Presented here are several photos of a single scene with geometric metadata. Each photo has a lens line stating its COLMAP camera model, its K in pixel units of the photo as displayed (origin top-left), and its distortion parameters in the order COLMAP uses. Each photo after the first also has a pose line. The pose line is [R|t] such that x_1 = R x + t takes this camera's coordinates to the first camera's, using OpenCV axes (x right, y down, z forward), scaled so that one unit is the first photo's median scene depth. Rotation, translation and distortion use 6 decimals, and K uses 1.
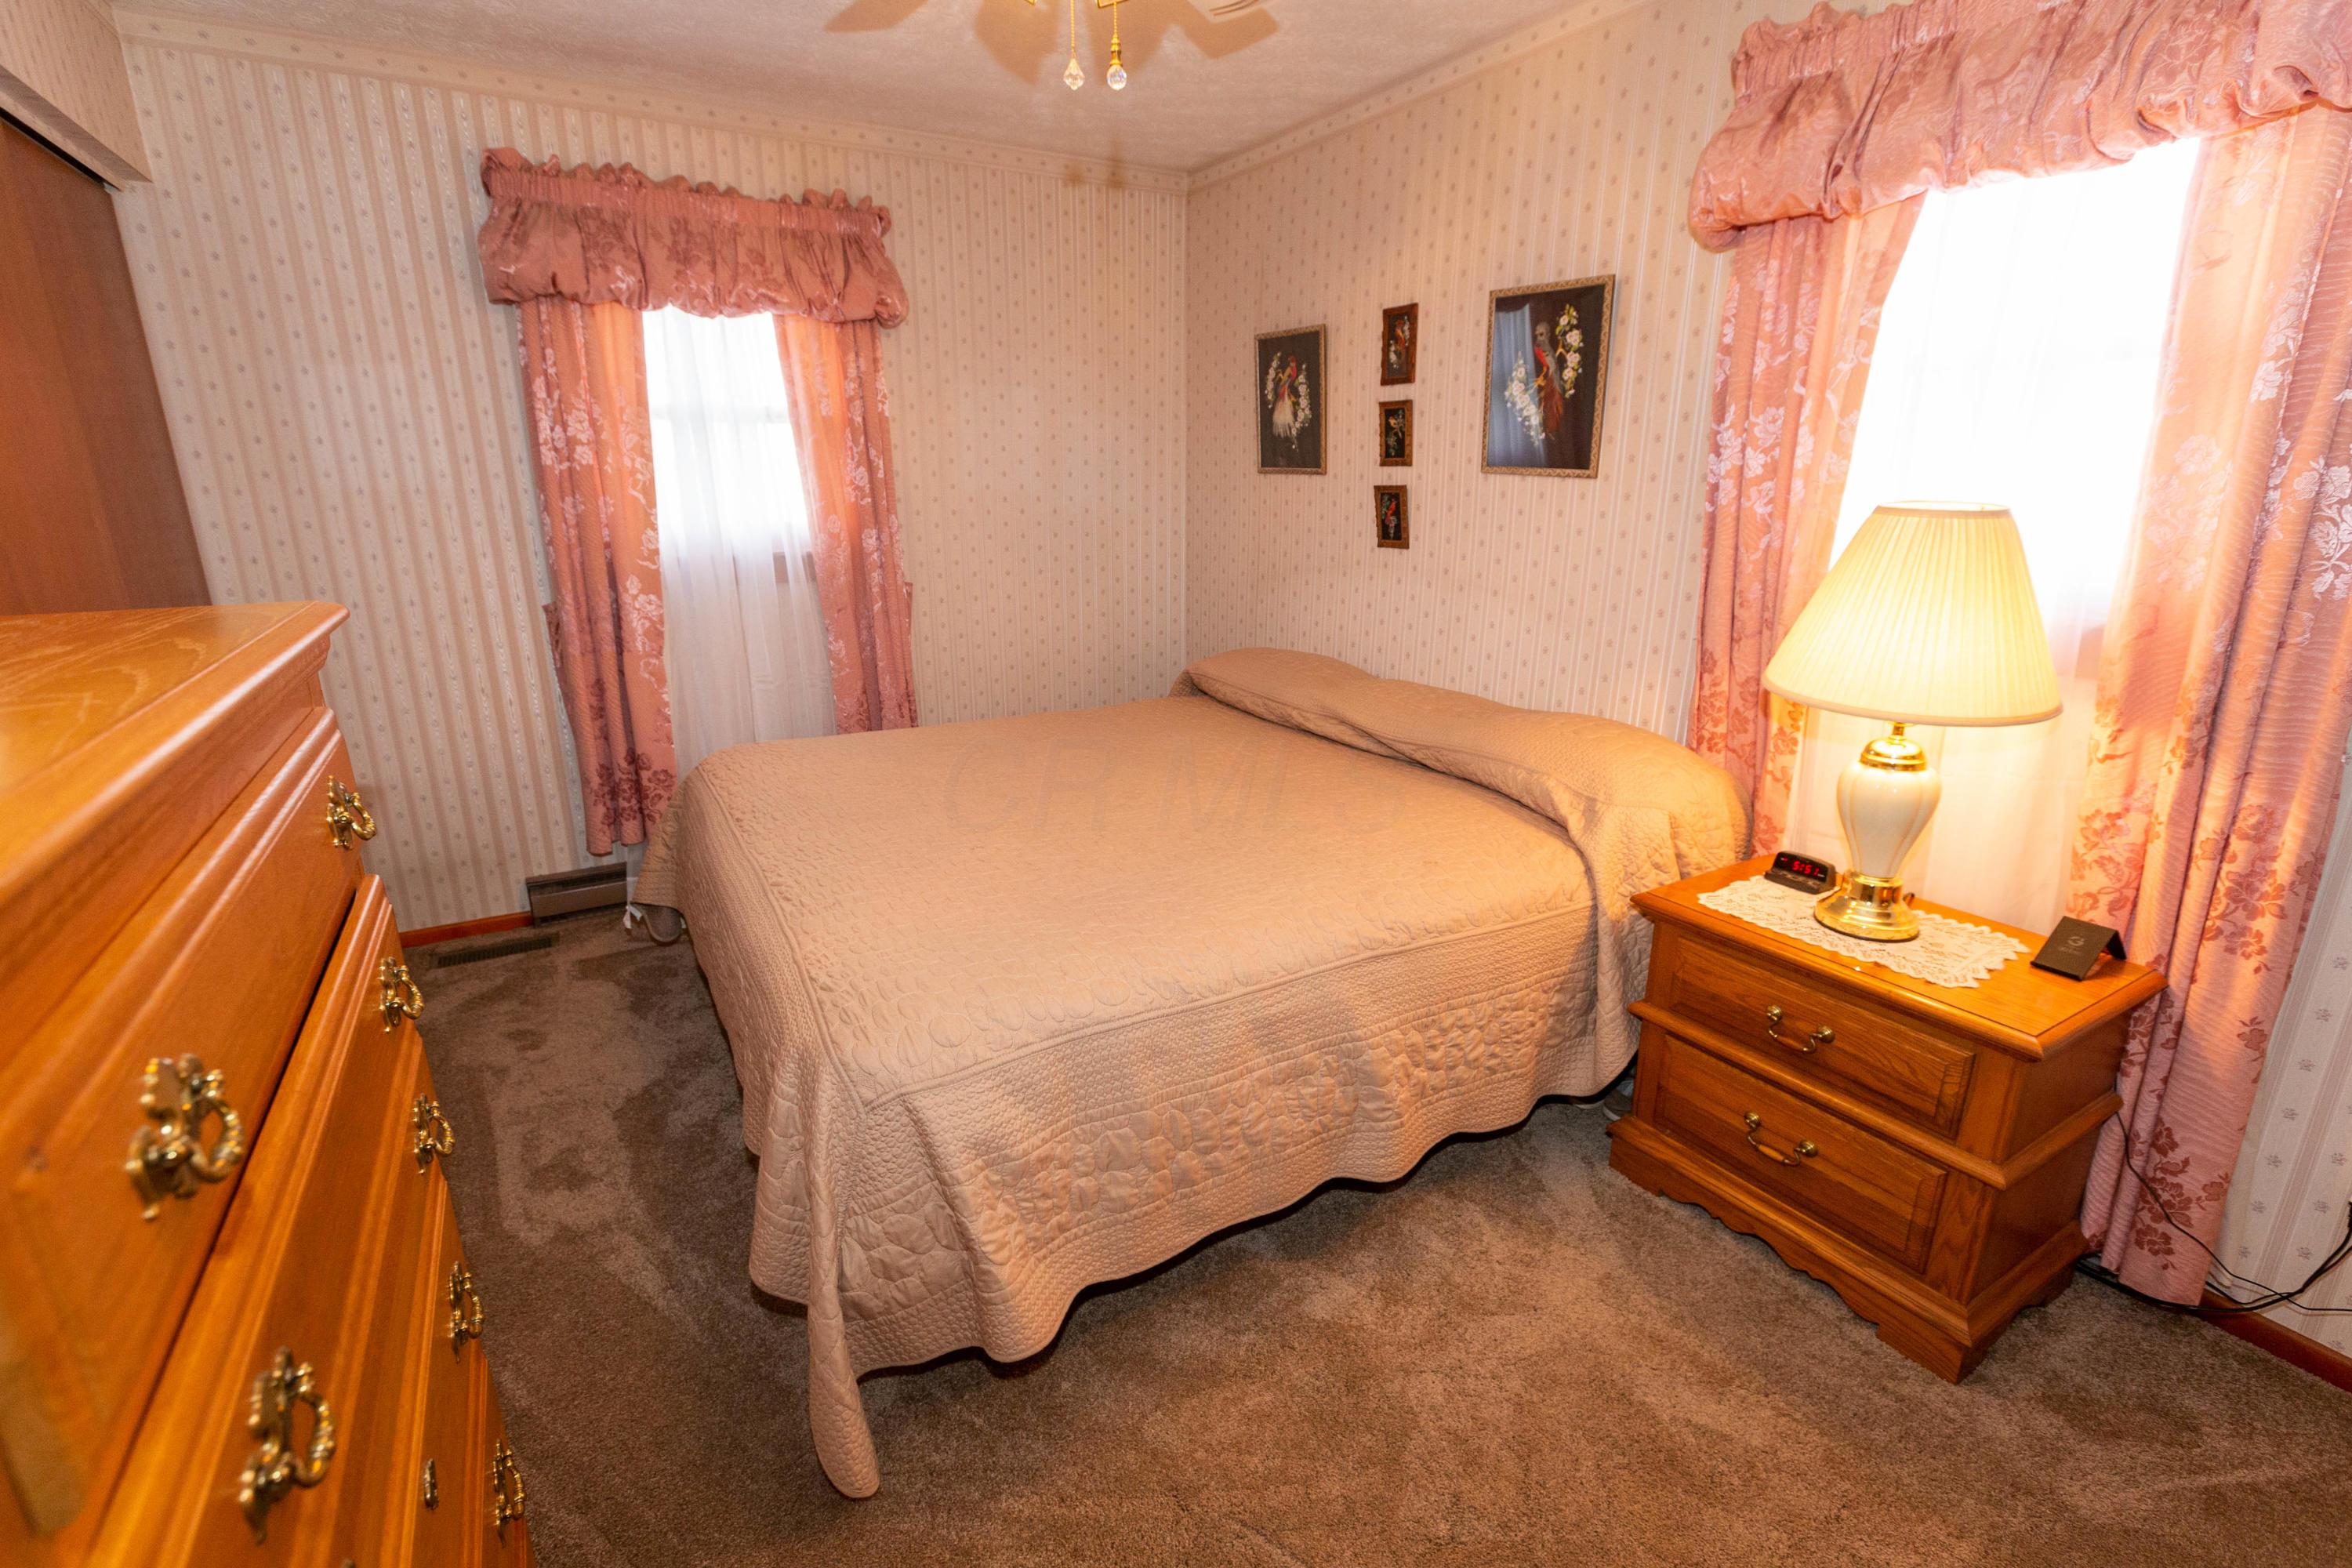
lens RADIAL K [[1053.4, 0, 1183.8], [0, 1053.4, 783.0], [0, 0, 1]] dist [-0.001325, -0.000602]
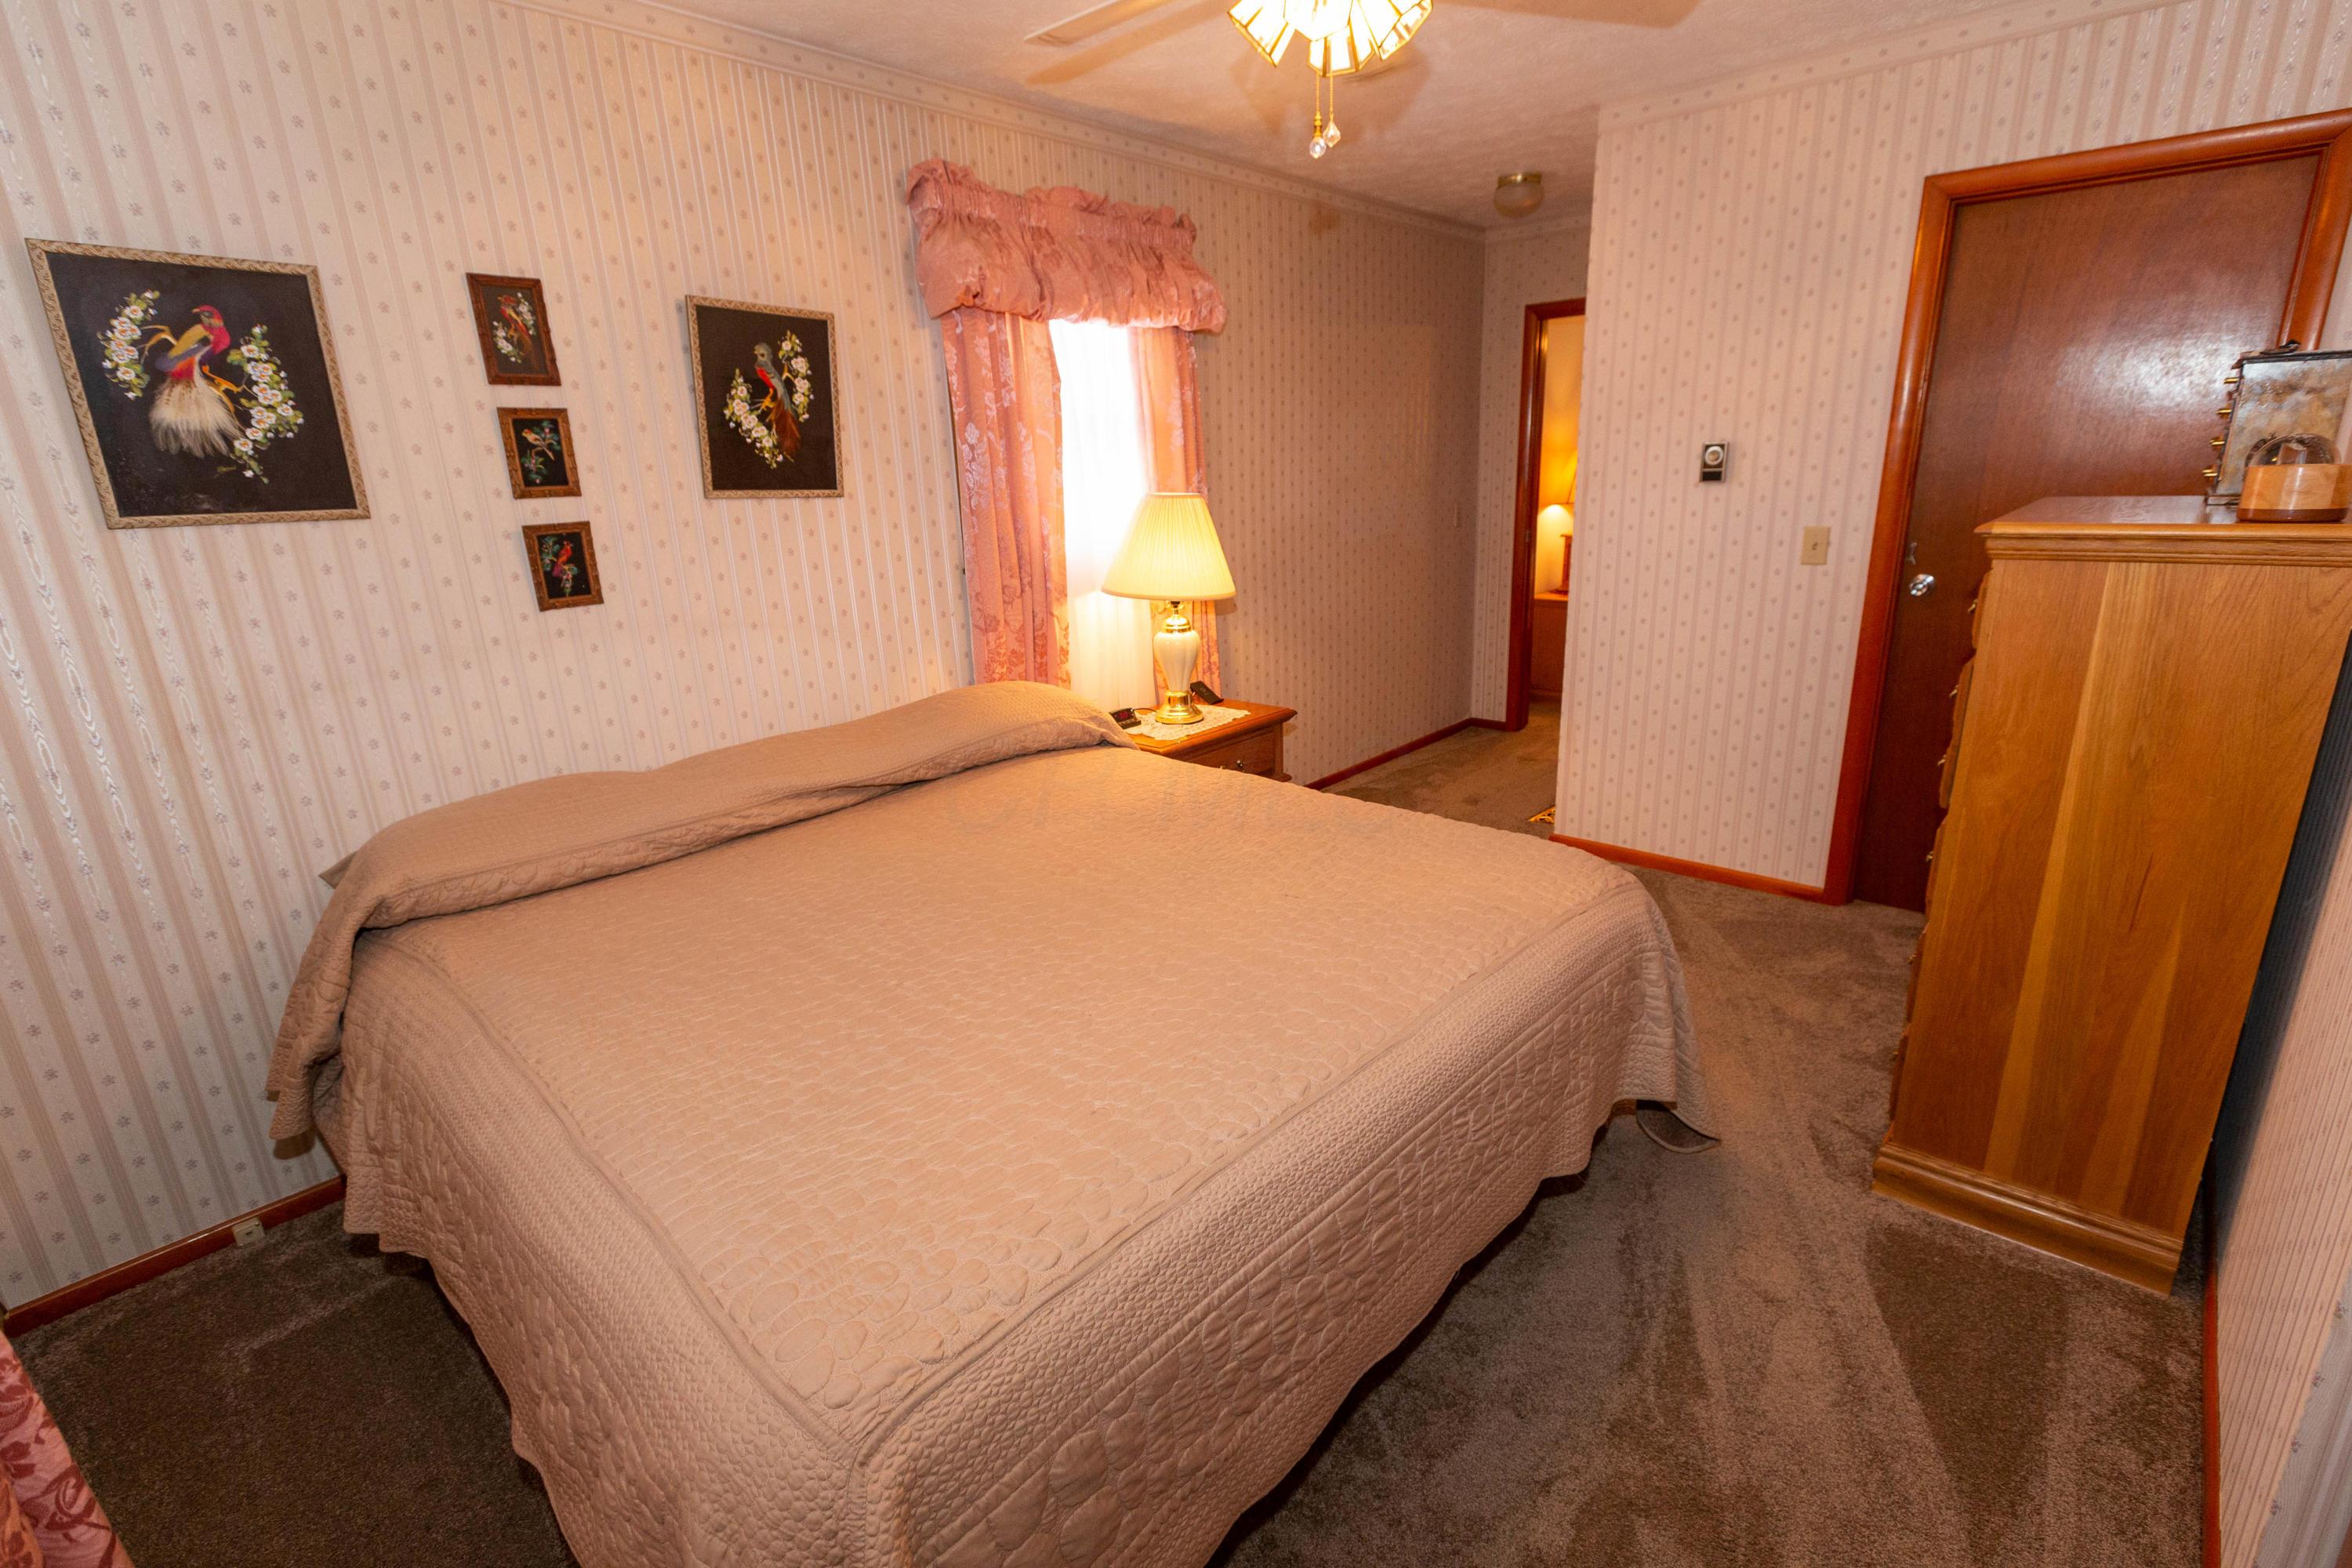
lens RADIAL K [[1053.4, 0, 1183.8], [0, 1053.4, 783.0], [0, 0, 1]] dist [-0.001325, -0.000602]
pose [[-0.279548, -0.264949, 0.922852, -0.652675], [0.307220, 0.885955, 0.347418, -0.244710], [-0.909653, 0.380639, -0.166269, 0.799693]]
